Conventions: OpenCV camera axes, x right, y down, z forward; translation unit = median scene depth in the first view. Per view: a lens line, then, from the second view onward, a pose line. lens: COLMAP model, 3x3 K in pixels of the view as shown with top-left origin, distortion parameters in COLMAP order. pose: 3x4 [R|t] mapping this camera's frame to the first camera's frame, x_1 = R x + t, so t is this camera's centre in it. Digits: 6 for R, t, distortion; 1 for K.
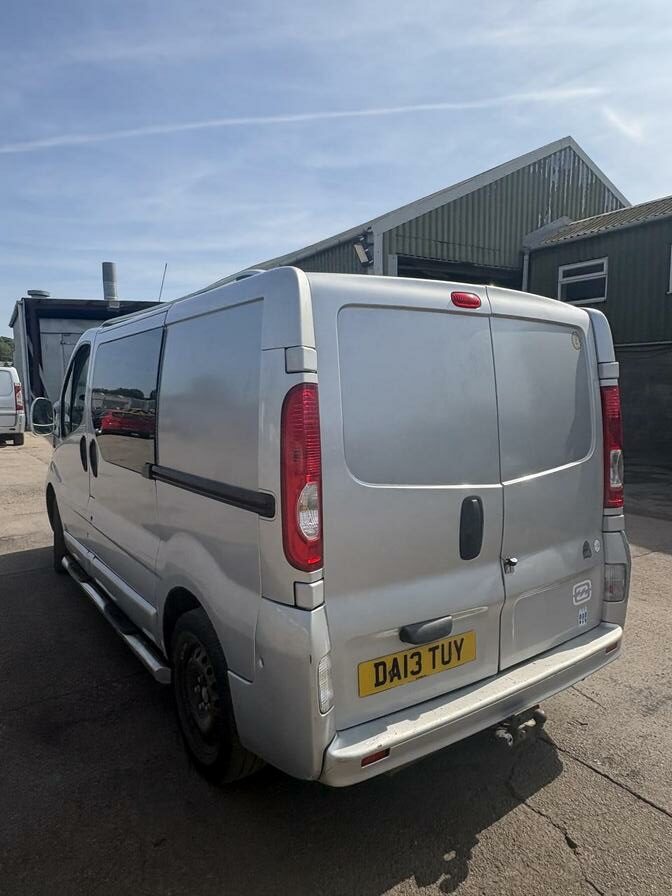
lens RADIAL K [[590.1, 0, 349.5], [0, 590.1, 448.1], [0, 0, 1]] dist [-0.000696, 0.001515]
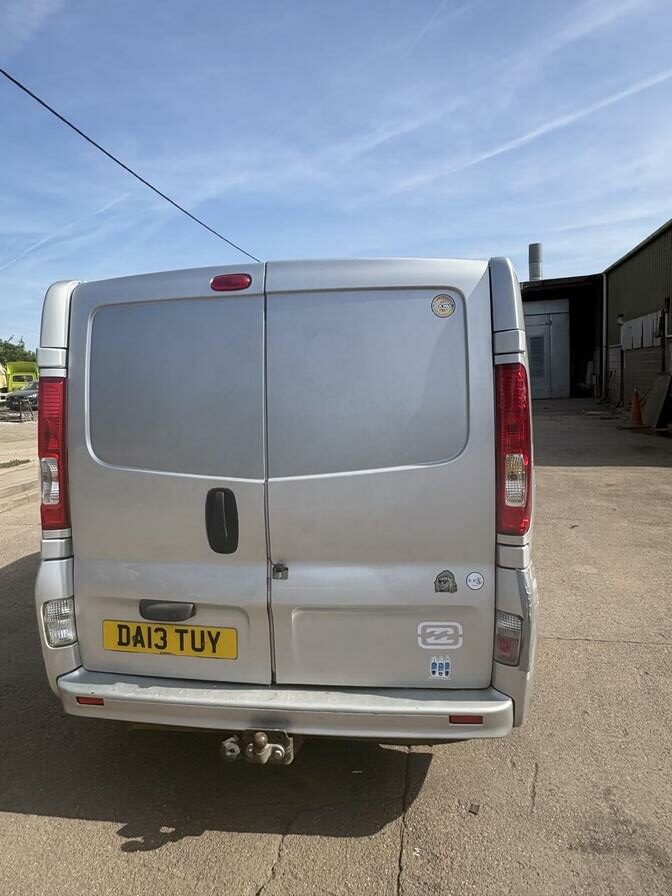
lens RADIAL K [[594.8, 0, 340.3], [0, 594.8, 444.0], [0, 0, 1]] dist [-0.000265, 0.001184]
pose [[0.720830, 0.057998, -0.690681, 0.824140], [-0.039468, 0.998311, 0.042640, -0.032223], [0.691987, -0.003476, 0.721902, 0.352884]]
